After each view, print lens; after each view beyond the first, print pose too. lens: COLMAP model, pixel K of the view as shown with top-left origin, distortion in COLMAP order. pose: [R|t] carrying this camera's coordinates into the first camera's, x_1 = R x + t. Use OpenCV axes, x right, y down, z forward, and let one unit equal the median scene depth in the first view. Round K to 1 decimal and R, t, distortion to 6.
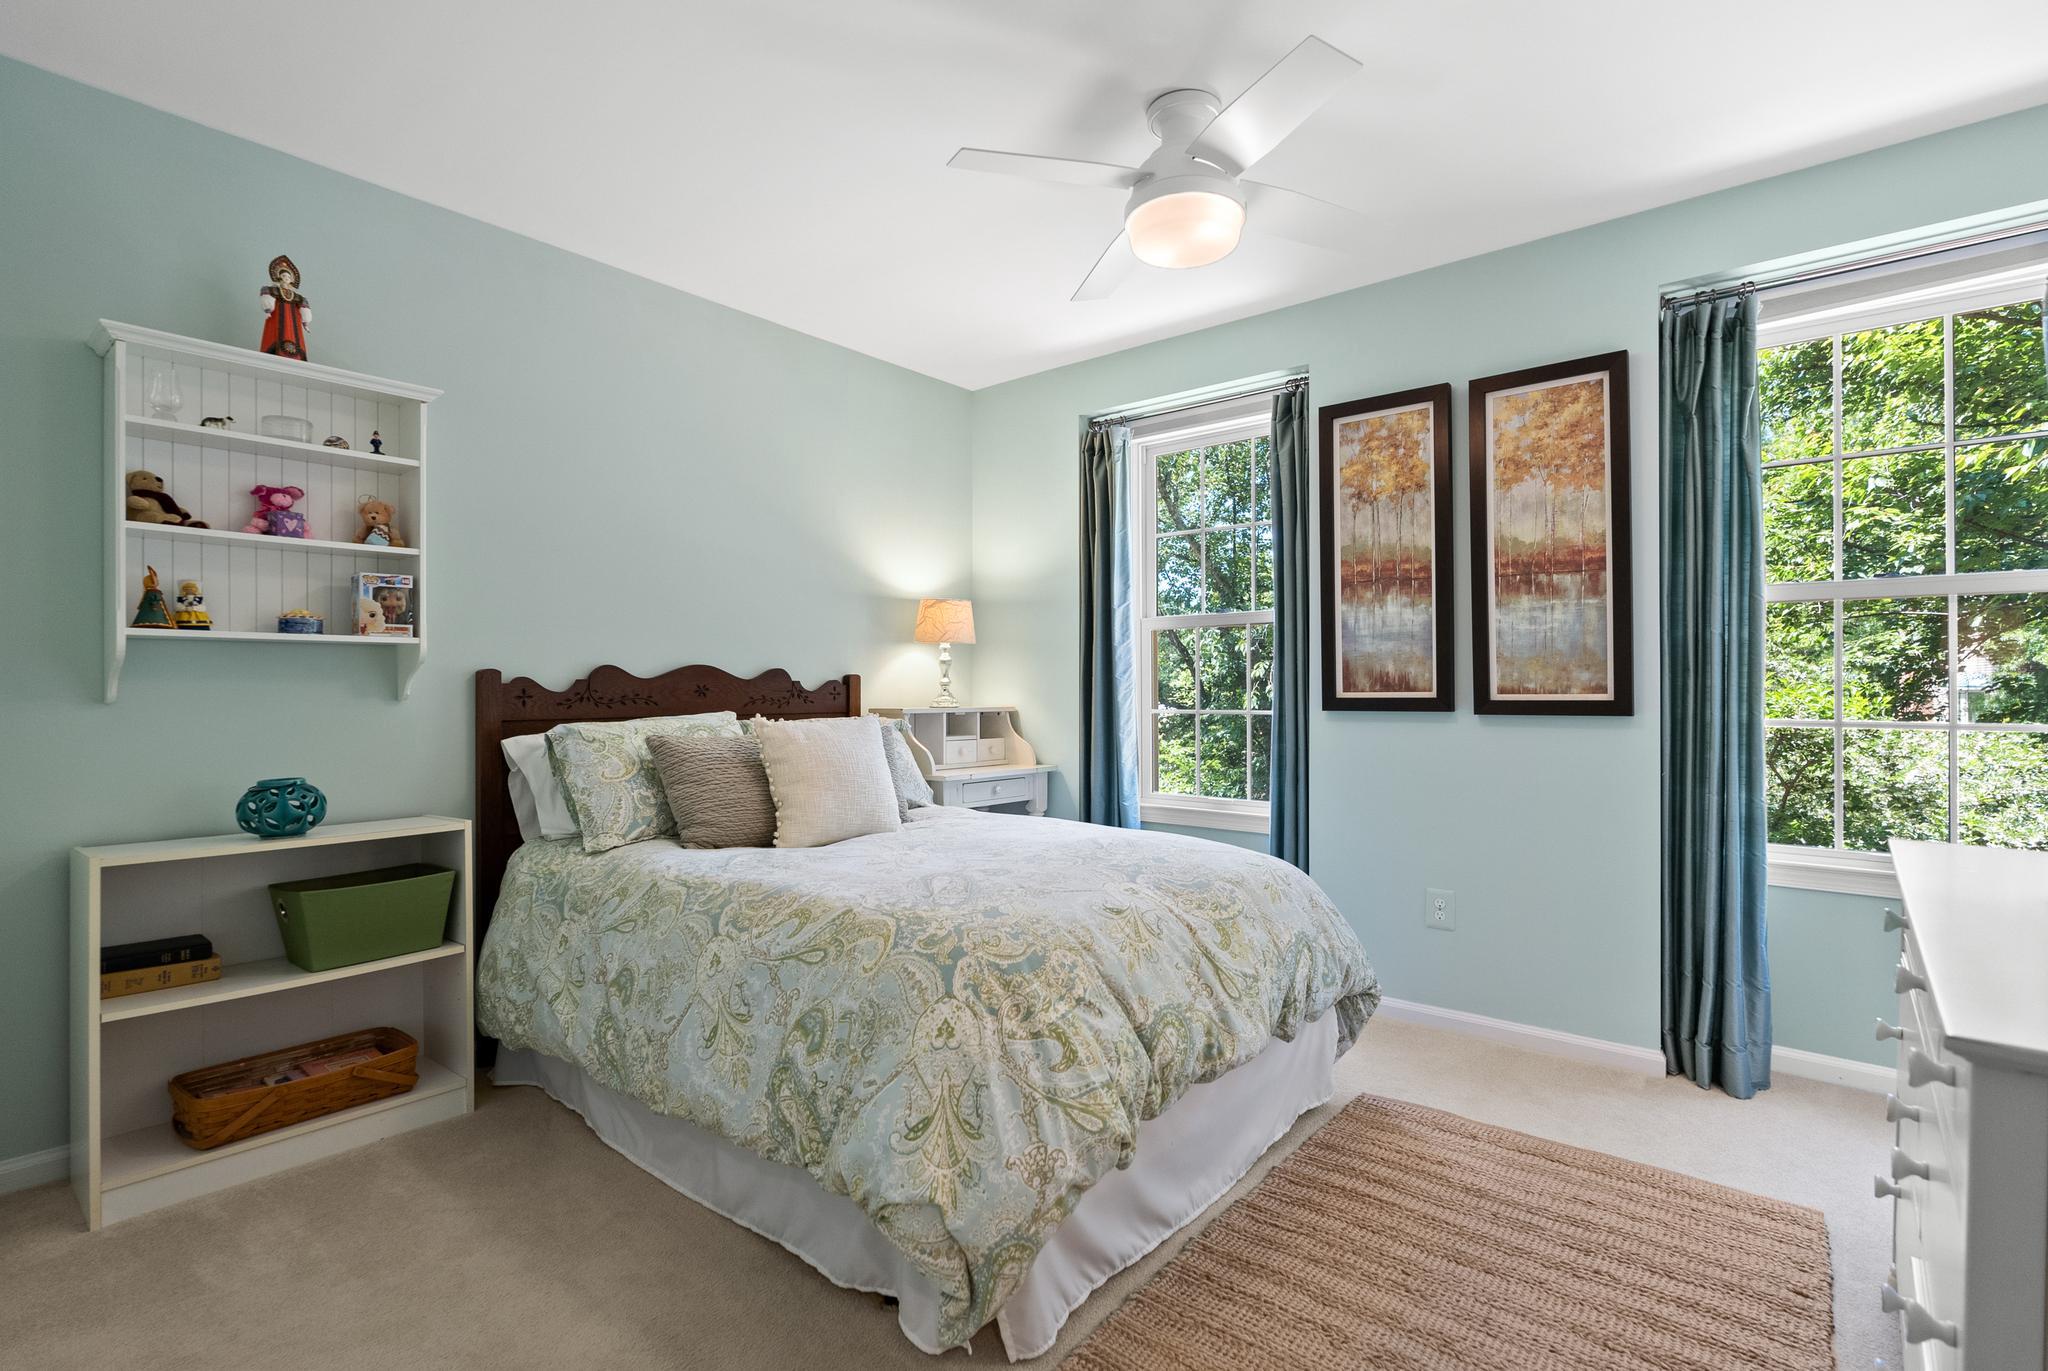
lens RADIAL K [[927.4, 0, 1023.2], [0, 927.4, 686.2], [0, 0, 1]] dist [-0.009032, 0.001488]
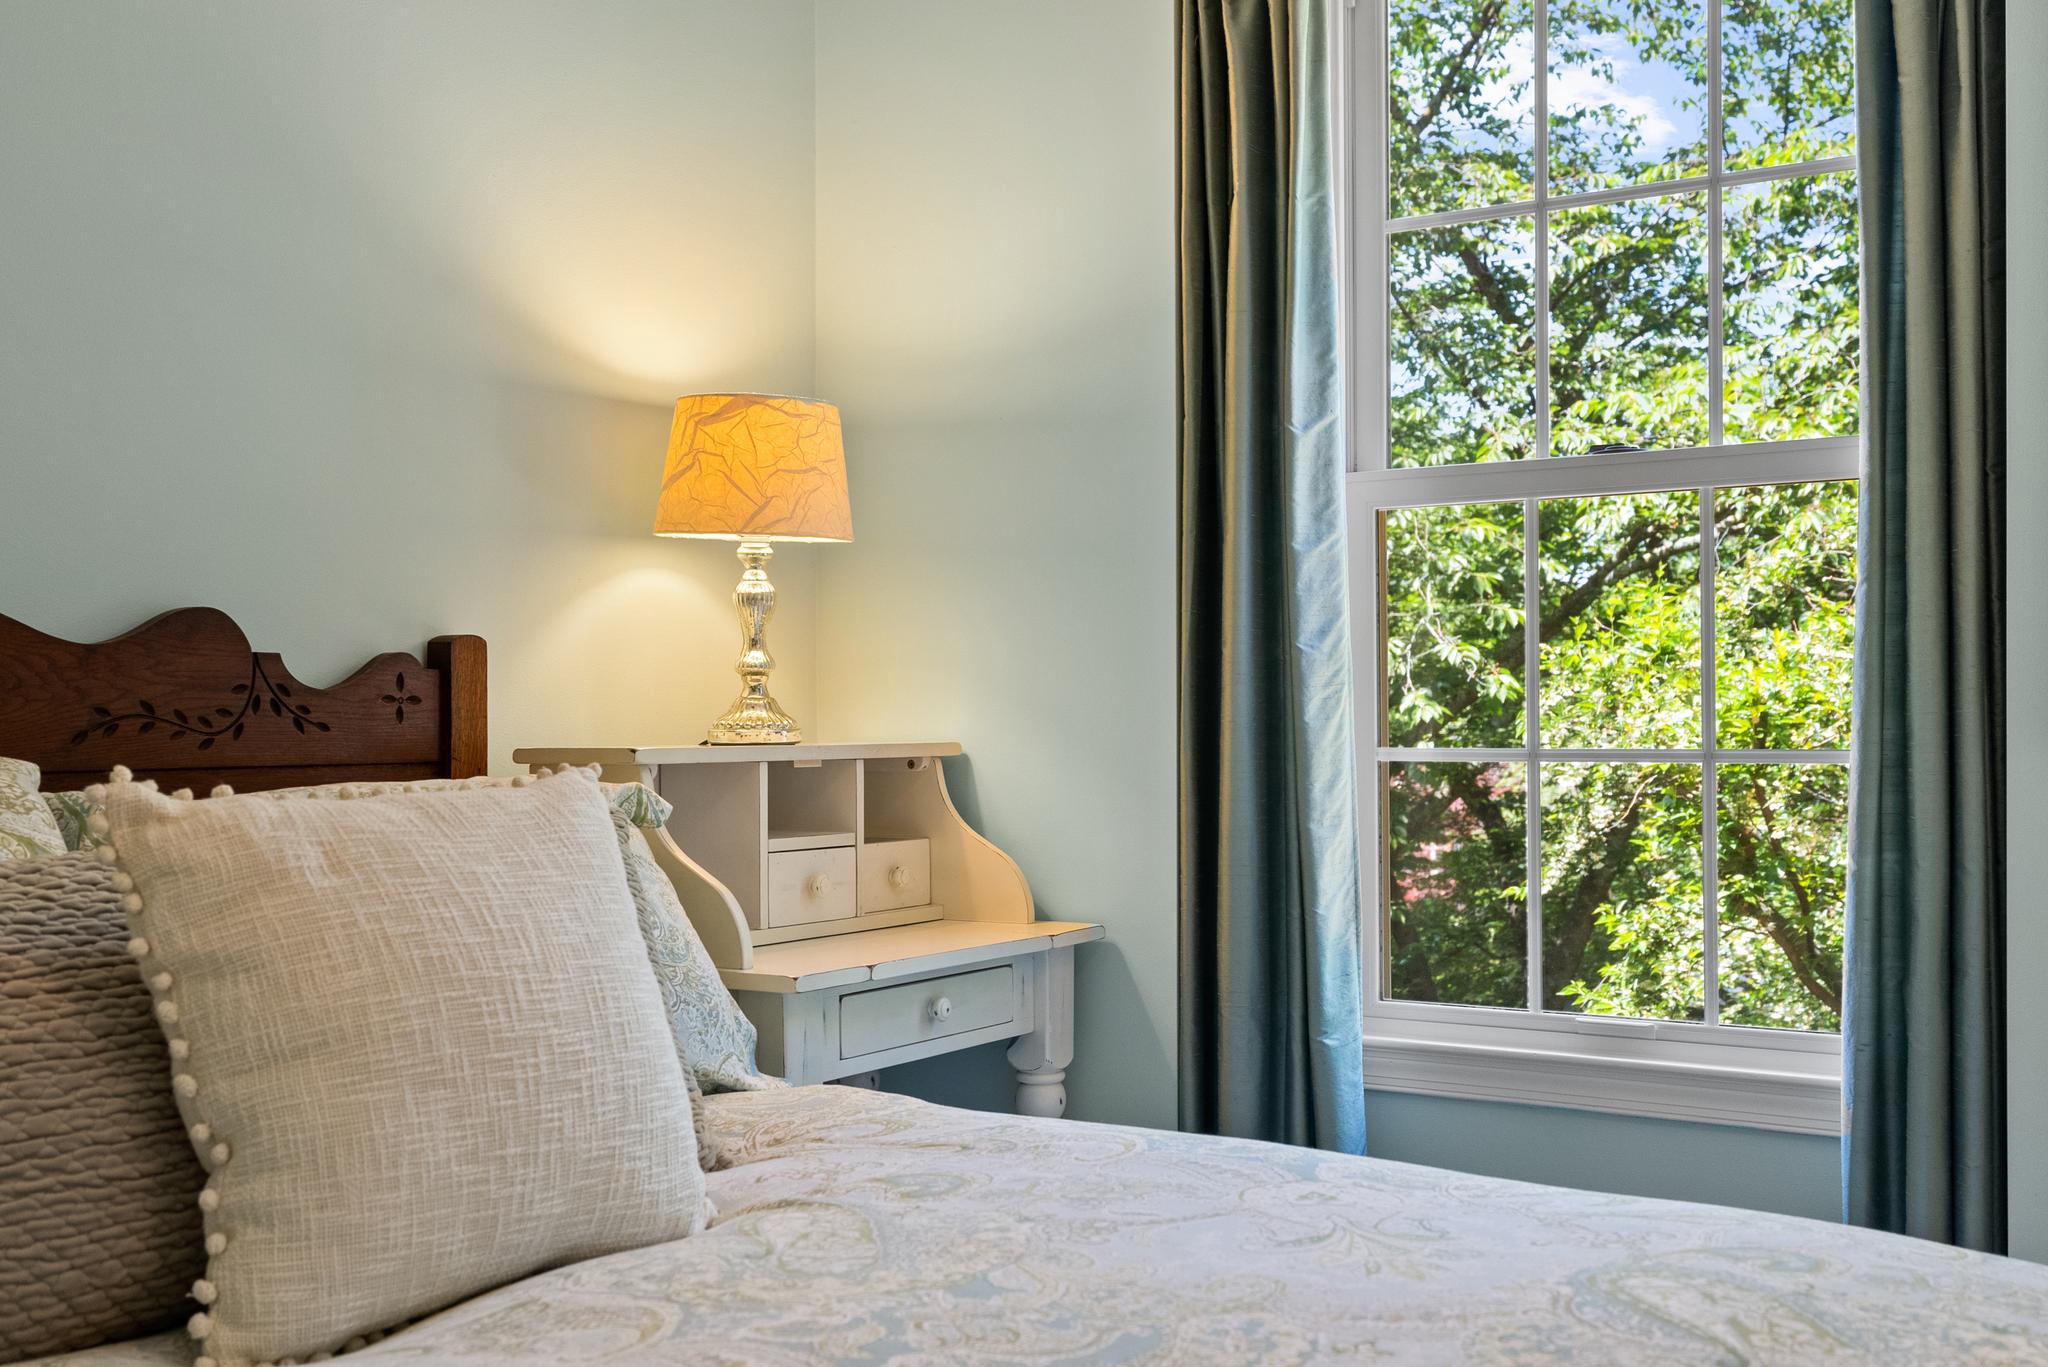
lens RADIAL K [[2013.7, 0, 1025.5], [0, 2013.7, 691.4], [0, 0, 1]] dist [0.013496, 0.000000]
pose [[0.990498, 0.001340, 0.137524, -0.093476], [-0.000496, 0.999981, -0.006170, 0.009556], [-0.137530, 0.006043, 0.990479, 0.331858]]
